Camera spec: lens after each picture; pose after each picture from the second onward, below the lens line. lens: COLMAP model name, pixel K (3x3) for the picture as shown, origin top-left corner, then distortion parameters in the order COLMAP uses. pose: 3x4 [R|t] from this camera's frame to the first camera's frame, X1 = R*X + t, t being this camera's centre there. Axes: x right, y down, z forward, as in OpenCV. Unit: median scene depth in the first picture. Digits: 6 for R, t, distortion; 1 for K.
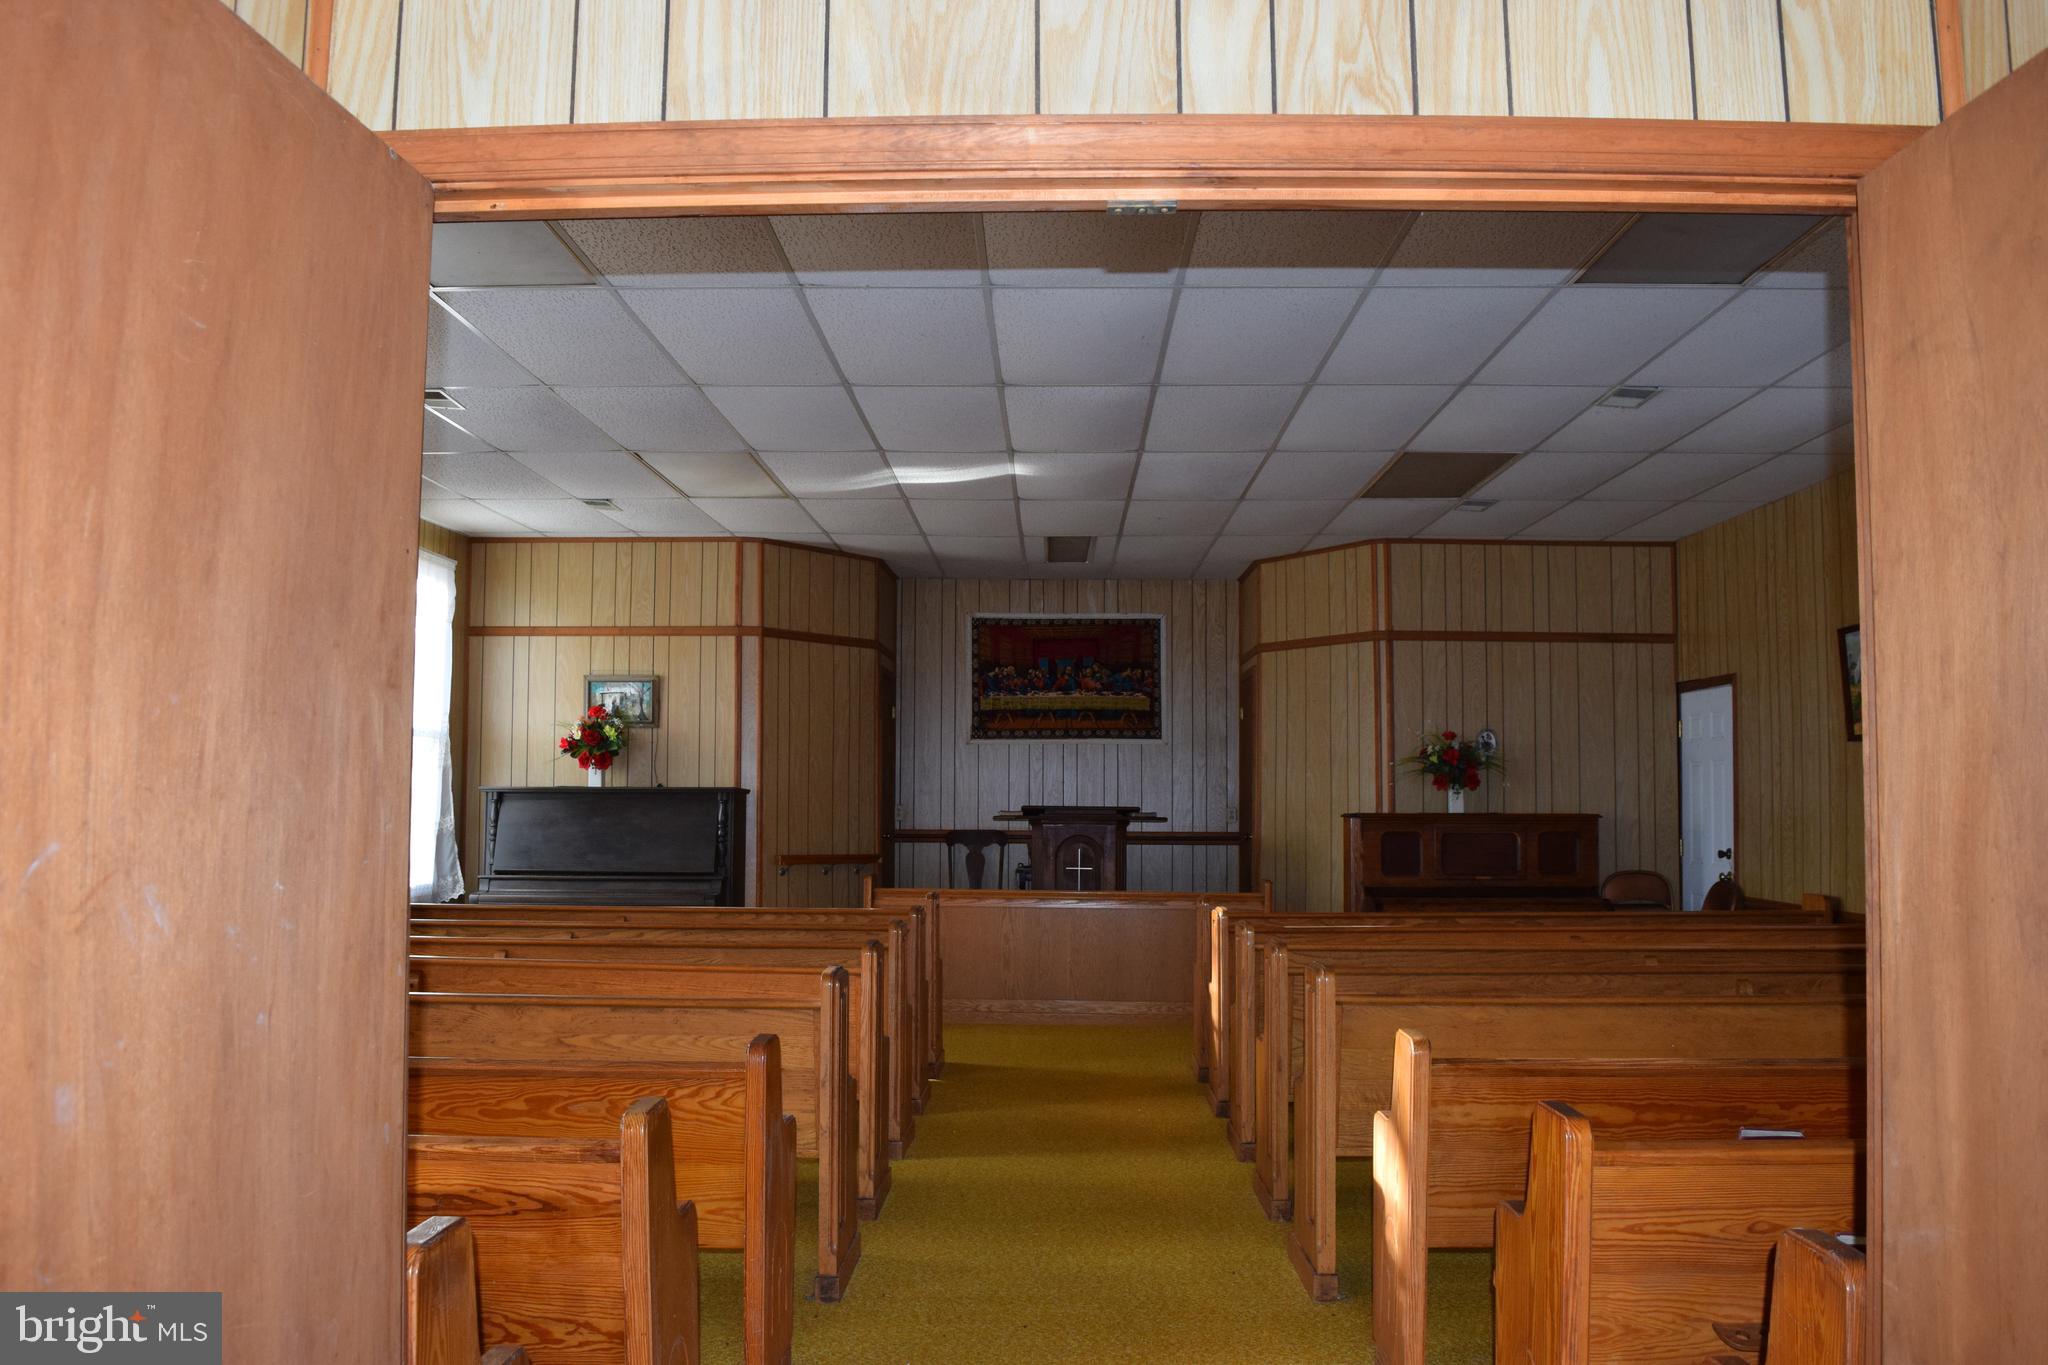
lens RADIAL K [[1602.4, 0, 1024.0], [0, 1602.4, 682.5], [0, 0, 1]] dist [-0.095078, 0.019923]
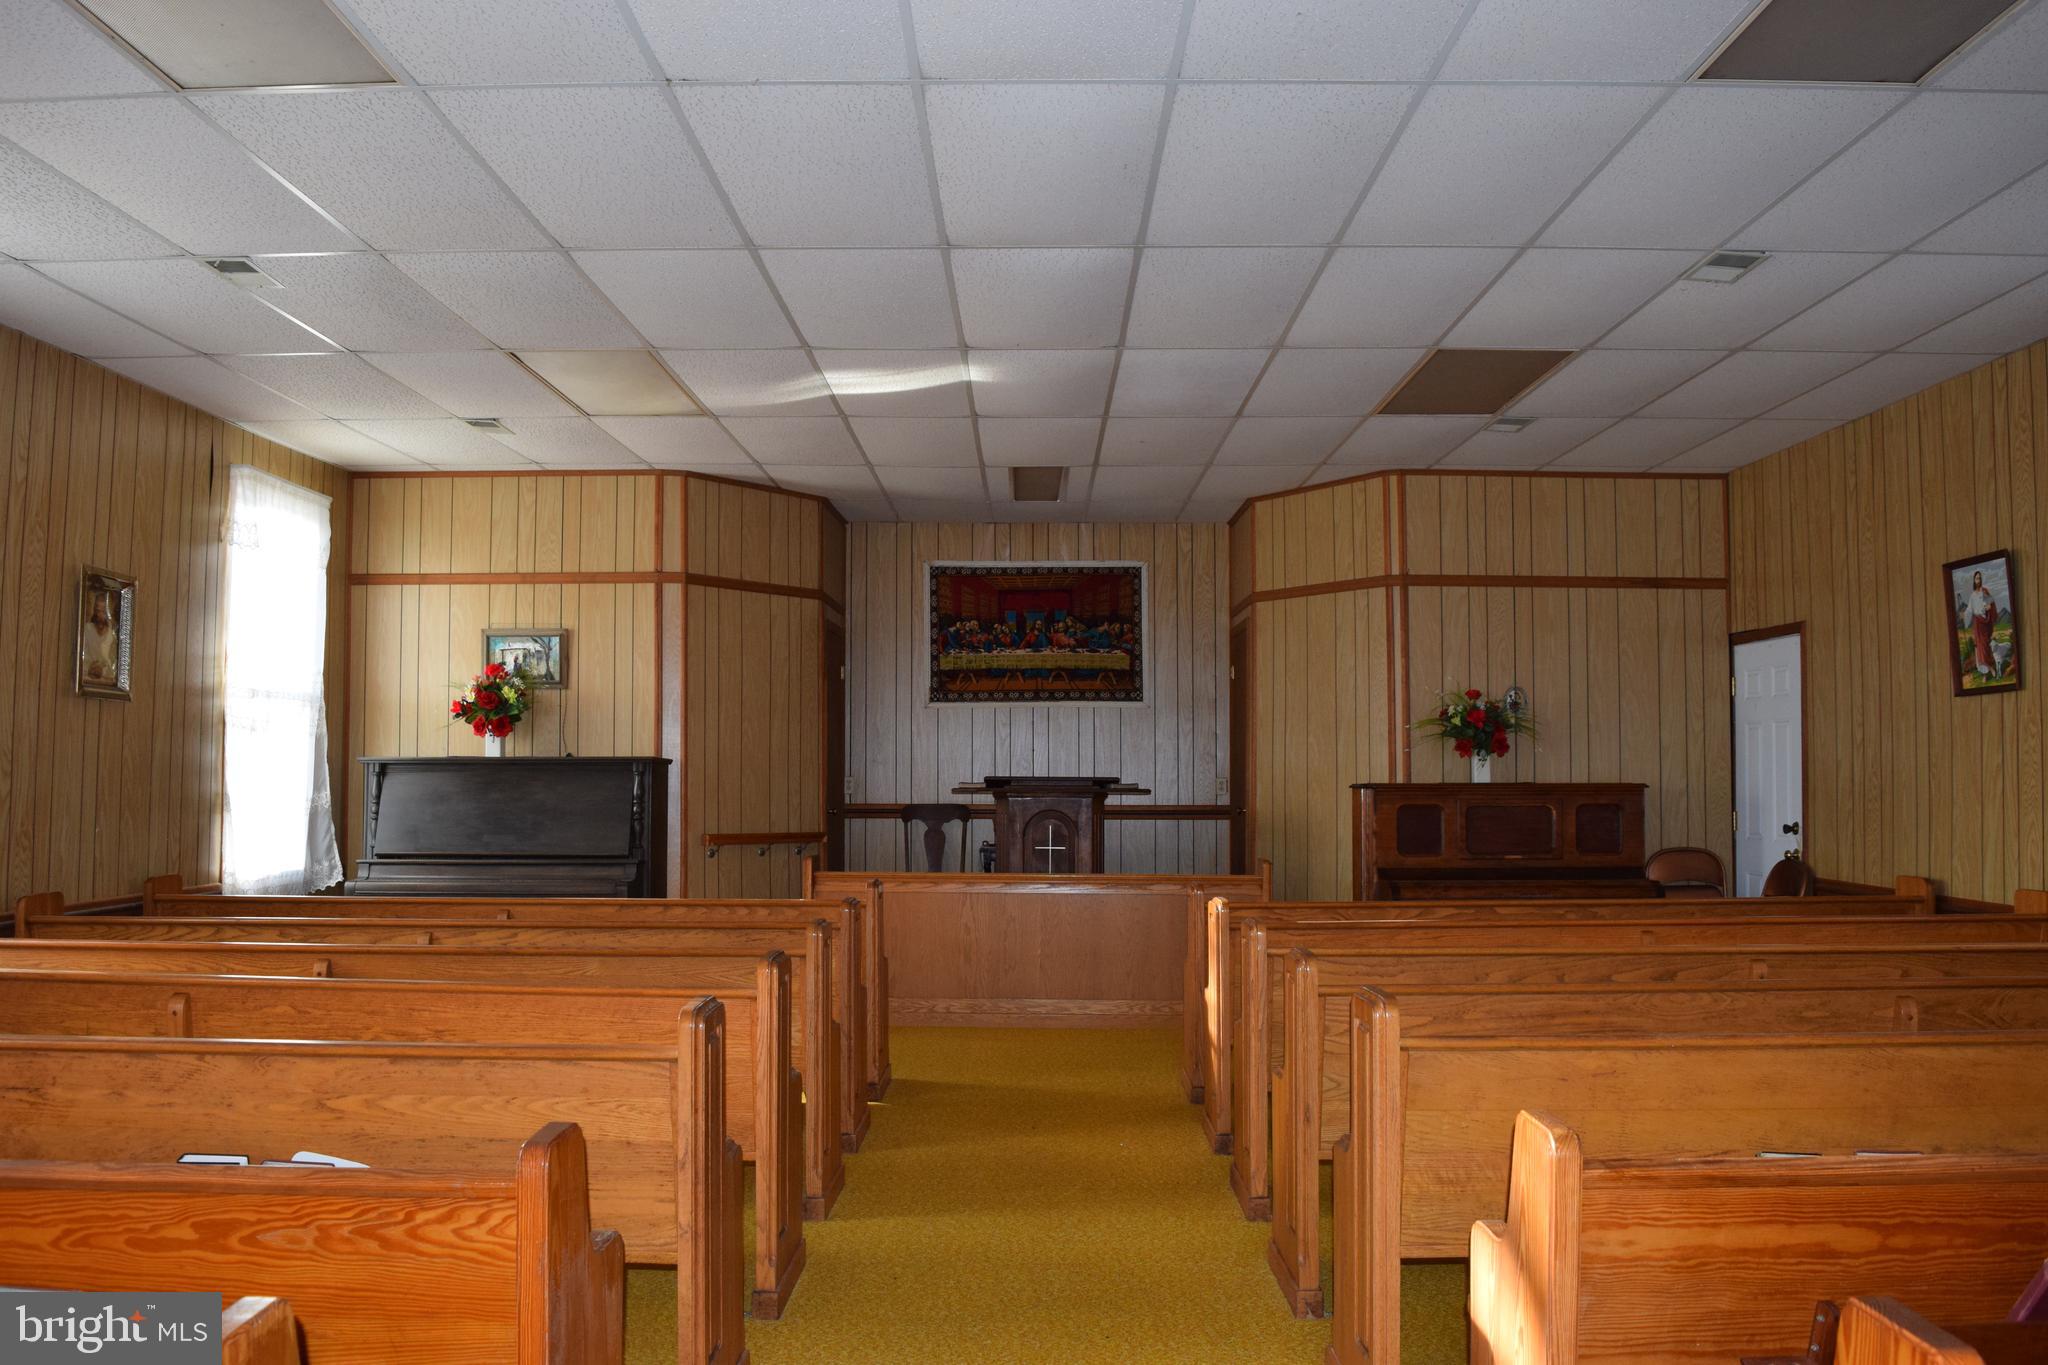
lens RADIAL K [[1602.4, 0, 1024.0], [0, 1602.4, 682.5], [0, 0, 1]] dist [-0.095078, 0.019923]
pose [[0.999883, -0.003662, 0.014875, 0.007932], [0.003399, 0.999839, 0.017641, 0.011085], [-0.014937, -0.017588, 0.999734, 0.136174]]
